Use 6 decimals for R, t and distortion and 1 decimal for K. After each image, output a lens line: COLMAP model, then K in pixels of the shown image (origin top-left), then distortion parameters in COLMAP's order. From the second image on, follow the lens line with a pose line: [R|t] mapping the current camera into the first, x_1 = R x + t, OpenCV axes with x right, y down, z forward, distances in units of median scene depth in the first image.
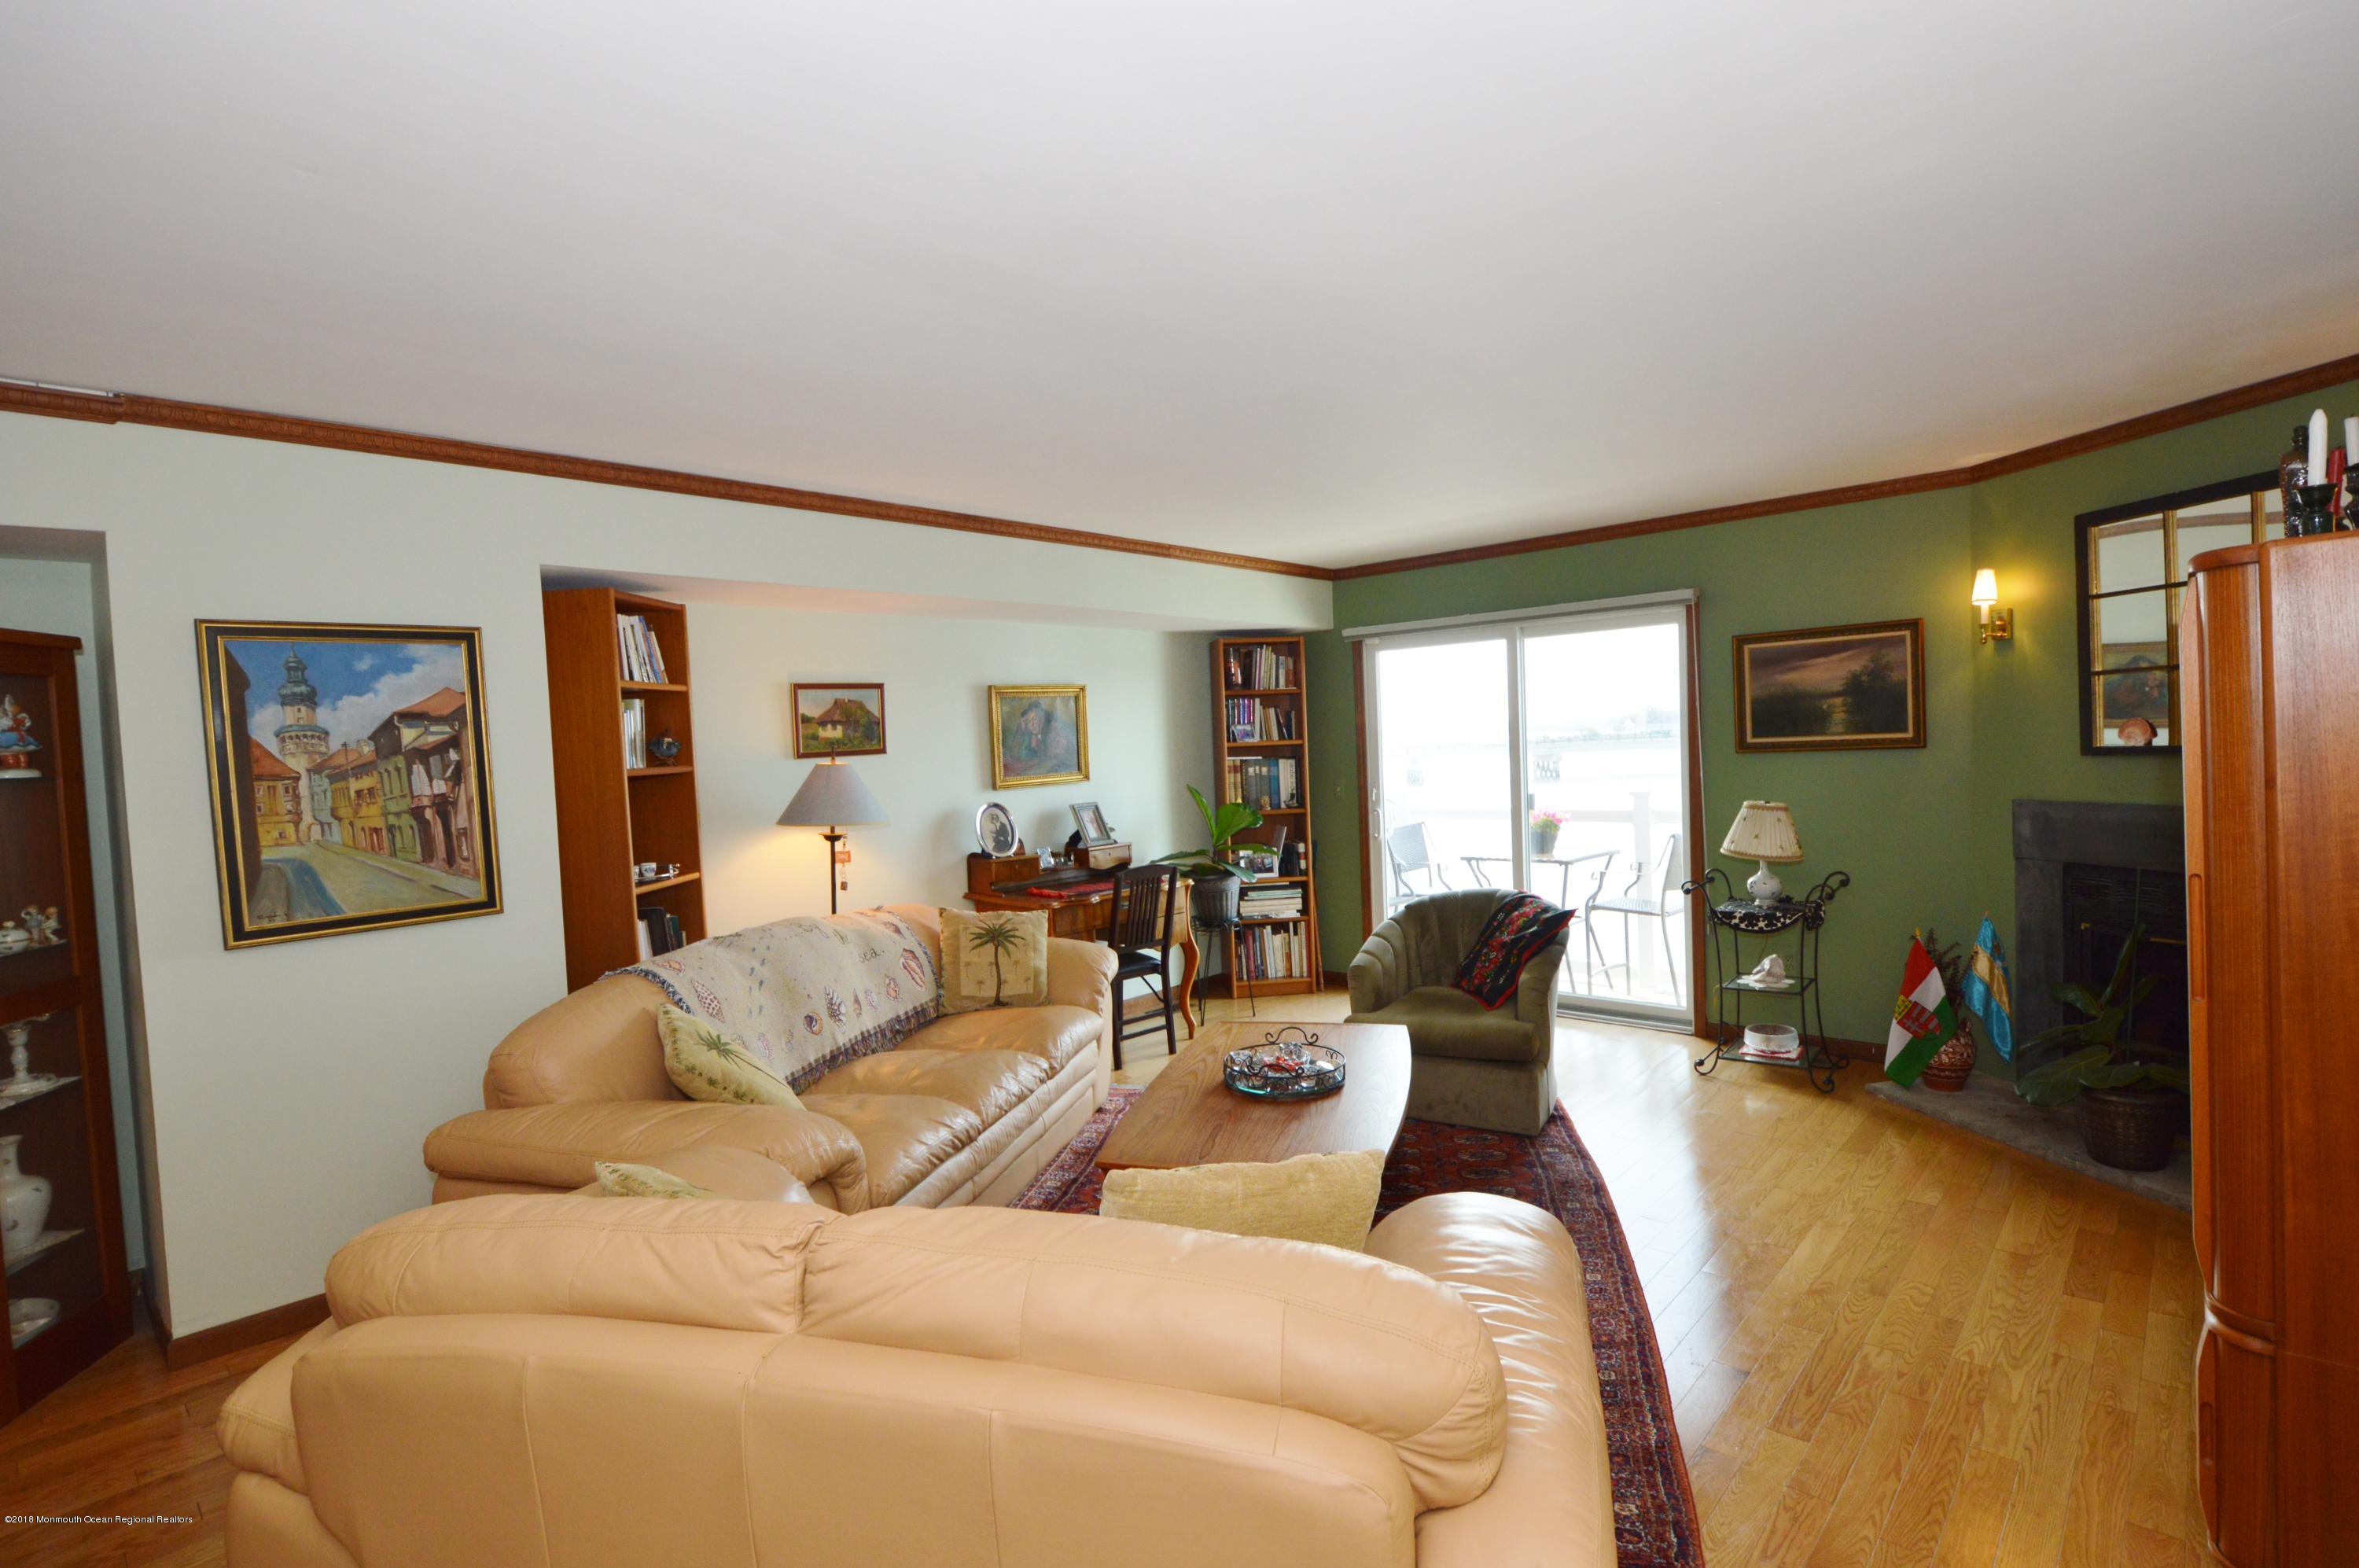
lens RADIAL K [[1120.1, 0, 1199.9], [0, 1120.1, 784.7], [0, 0, 1]] dist [0.003481, -0.010248]
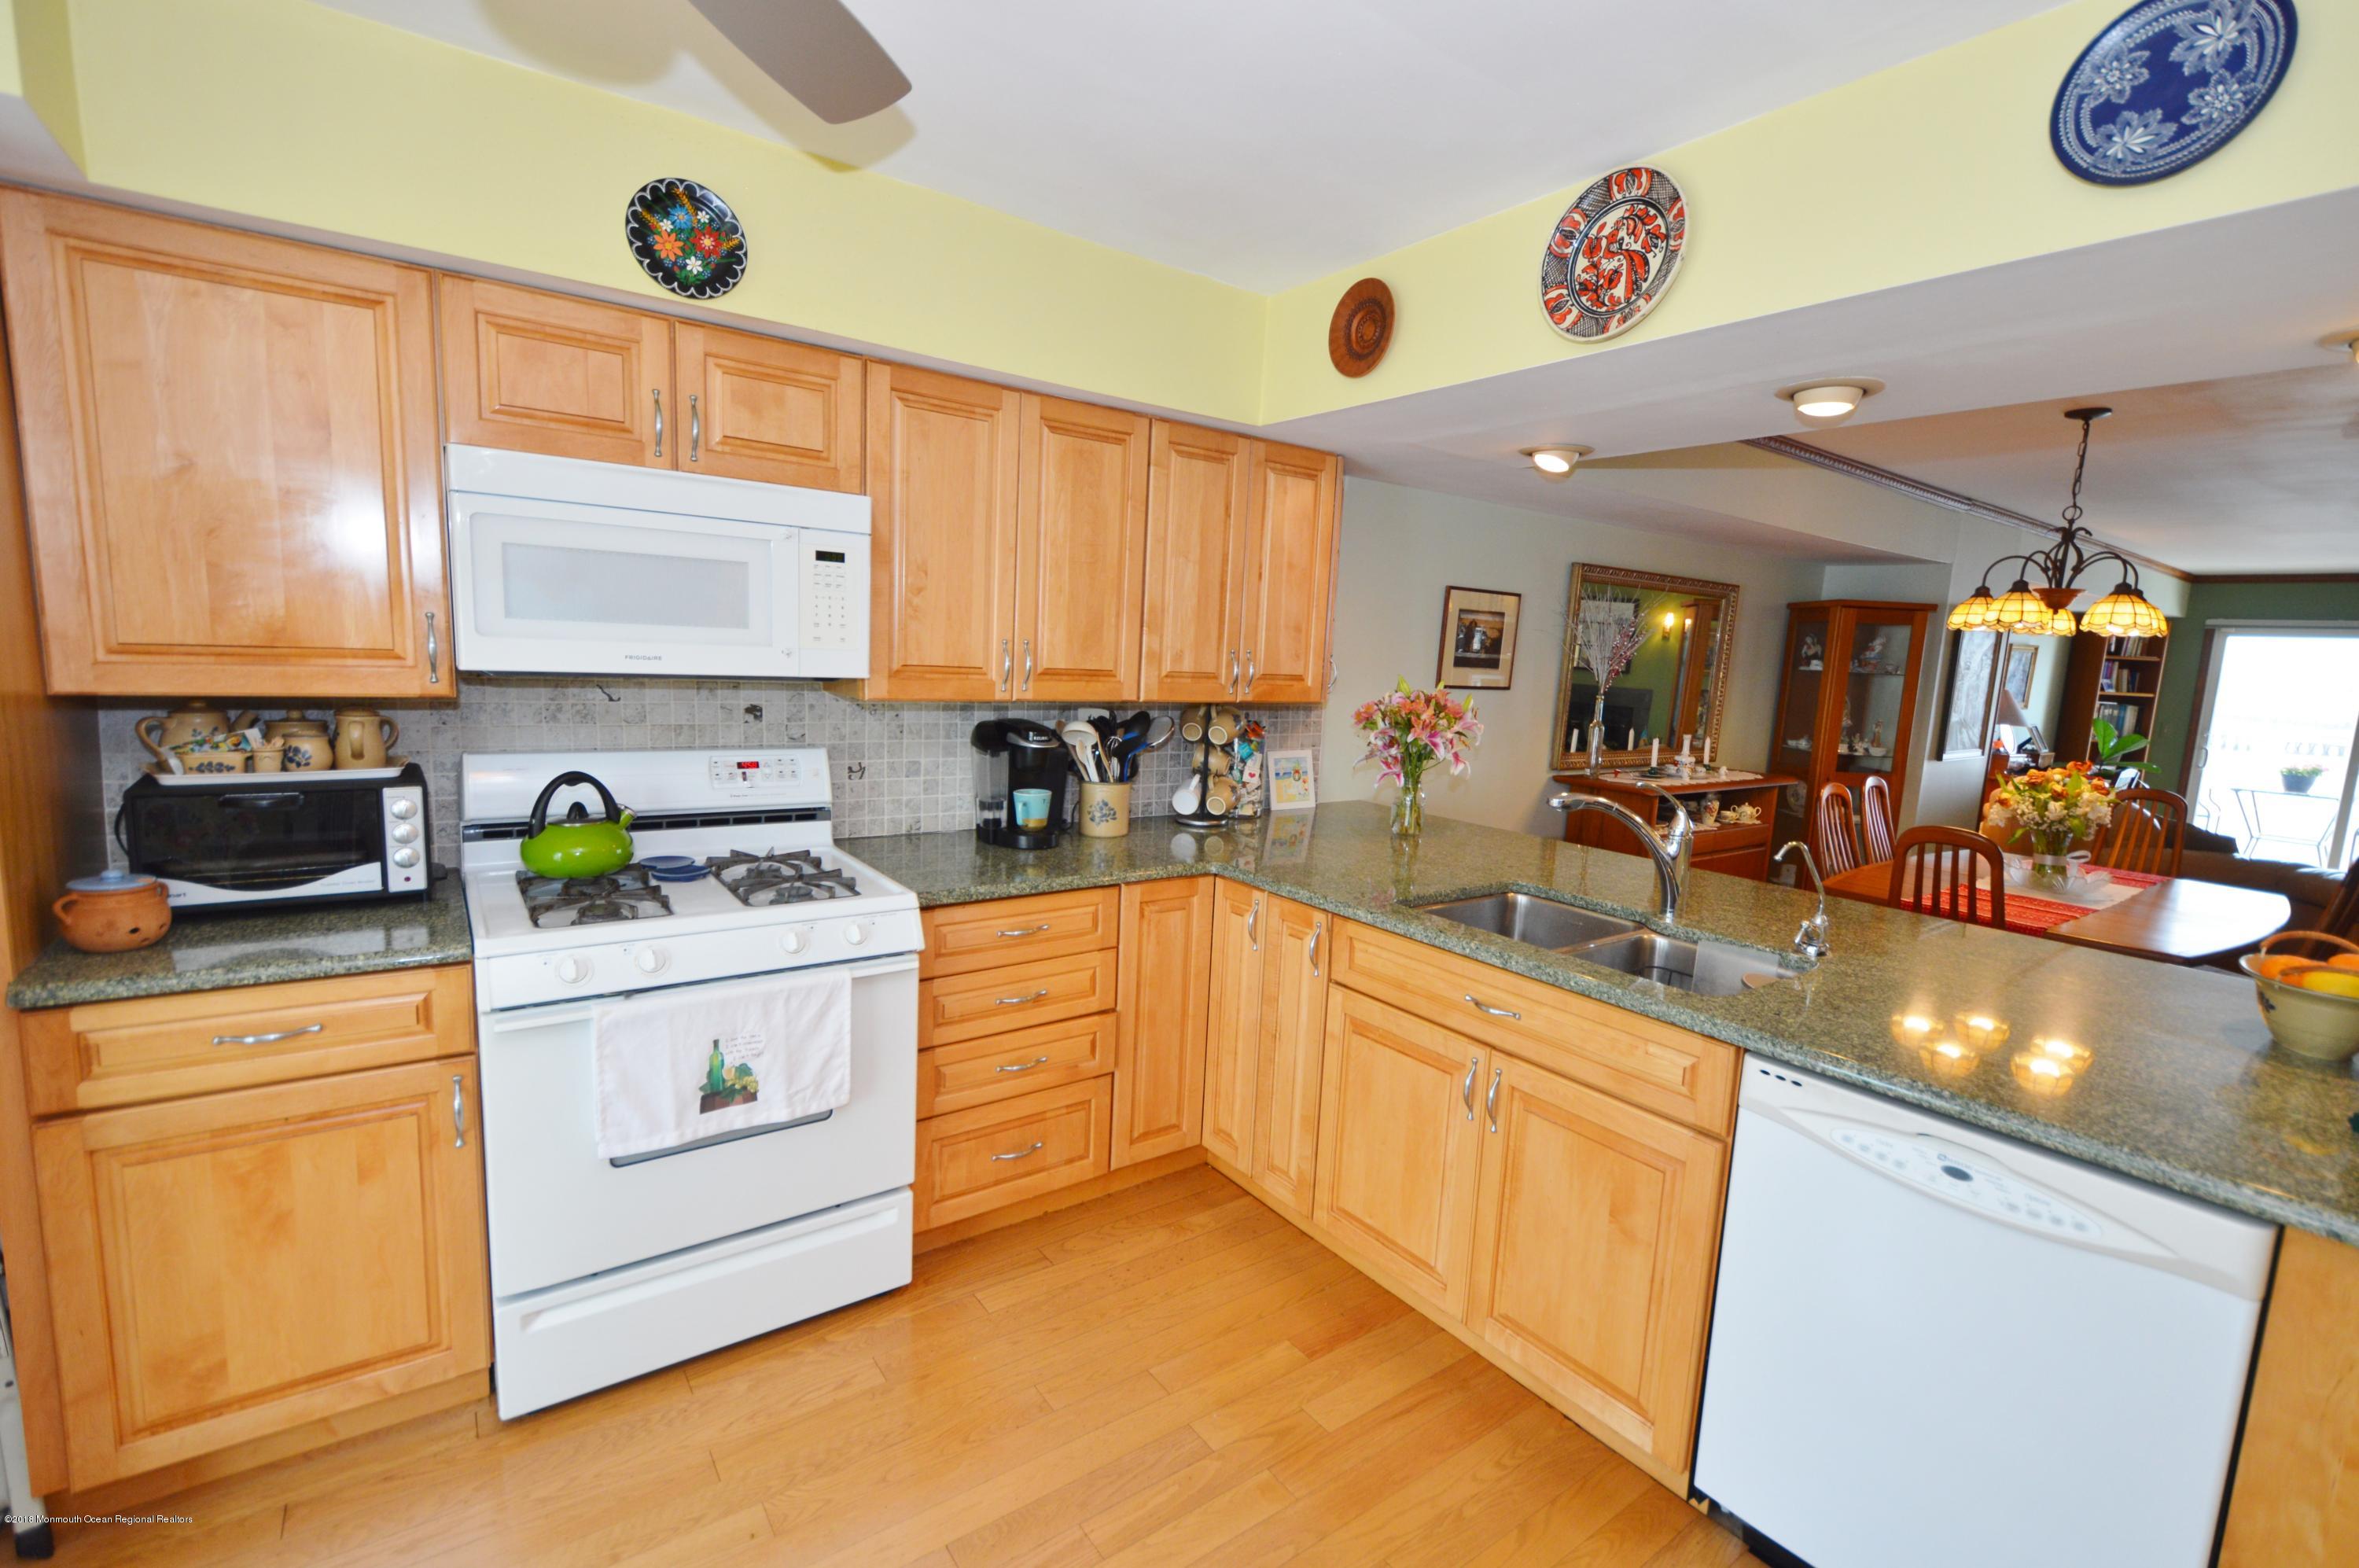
lens RADIAL K [[1036.0, 0, 1200.5], [0, 1036.0, 794.0], [0, 0, 1]] dist [0.010931, -0.008634]
pose [[0.976791, 0.114215, -0.181203, -1.155166], [-0.095301, 0.989365, 0.109883, 0.077162], [0.191826, -0.090064, 0.977288, -0.751687]]
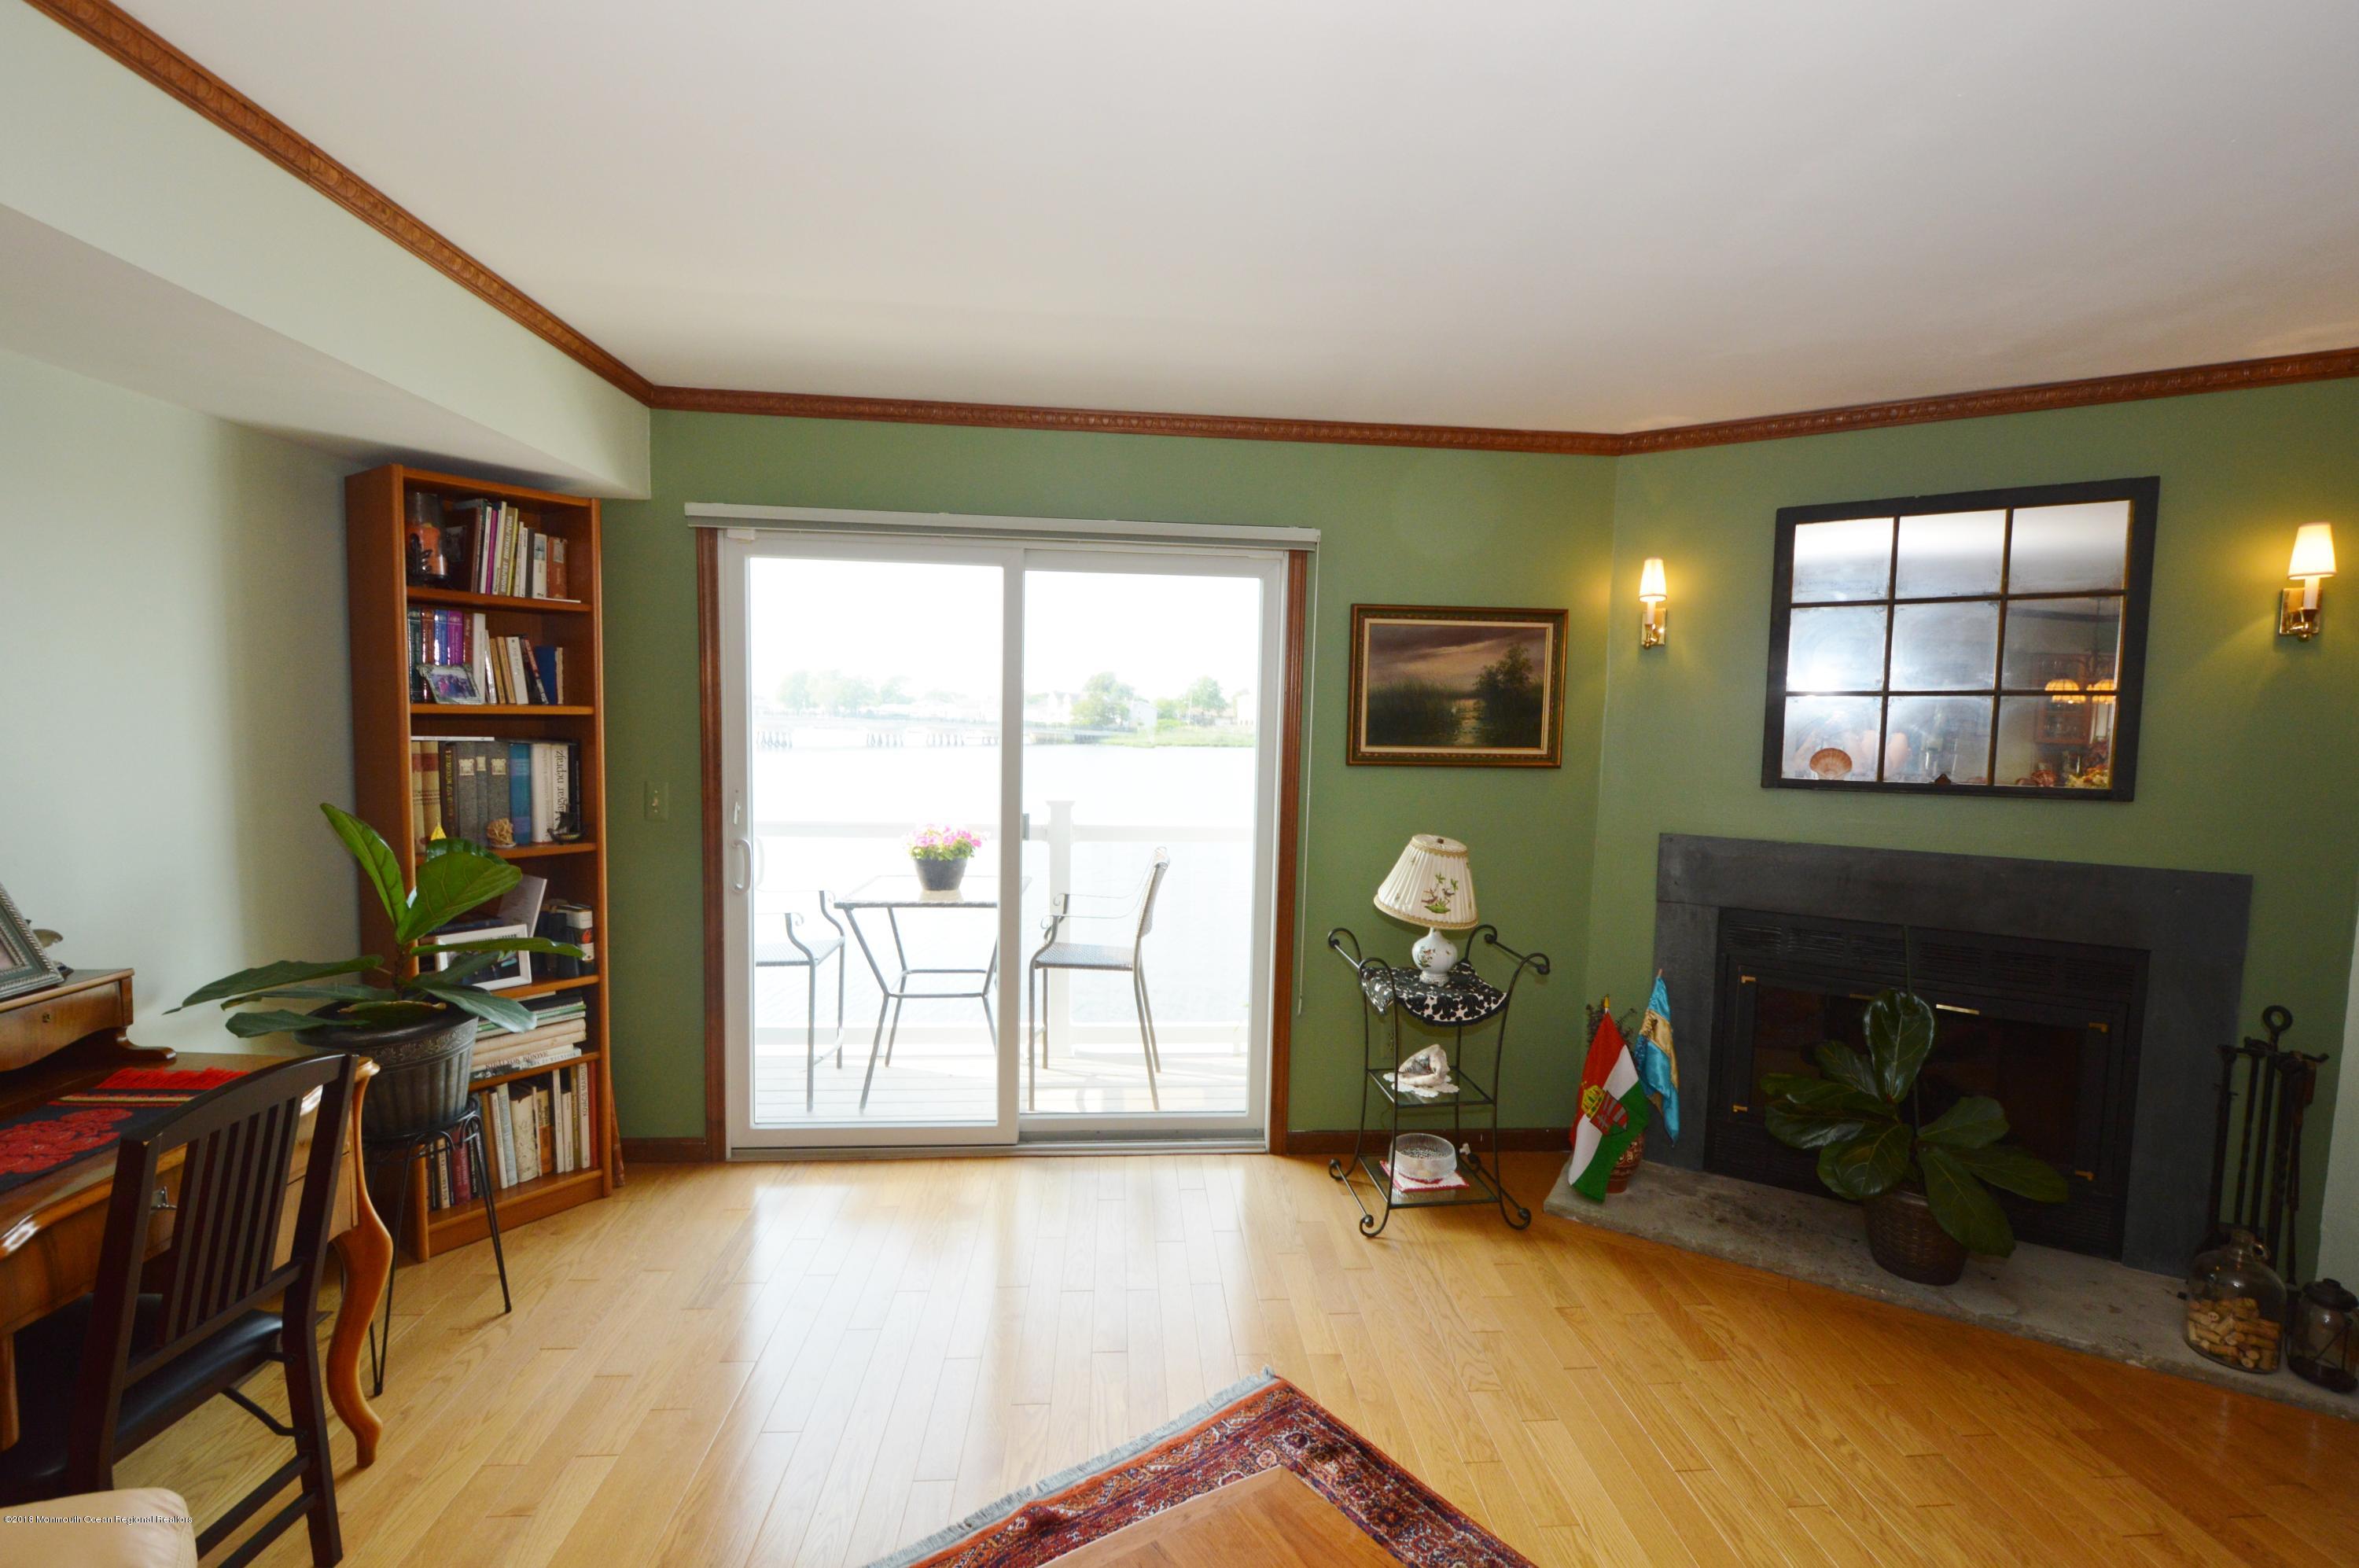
lens RADIAL K [[1036.0, 0, 1202.1], [0, 1036.0, 793.4], [0, 0, 1]] dist [0.010931, -0.008634]
pose [[0.680487, -0.000805, 0.732759, -0.087396], [-0.023256, 0.999472, 0.022696, -0.024909], [-0.732391, -0.032486, 0.680109, 0.653071]]
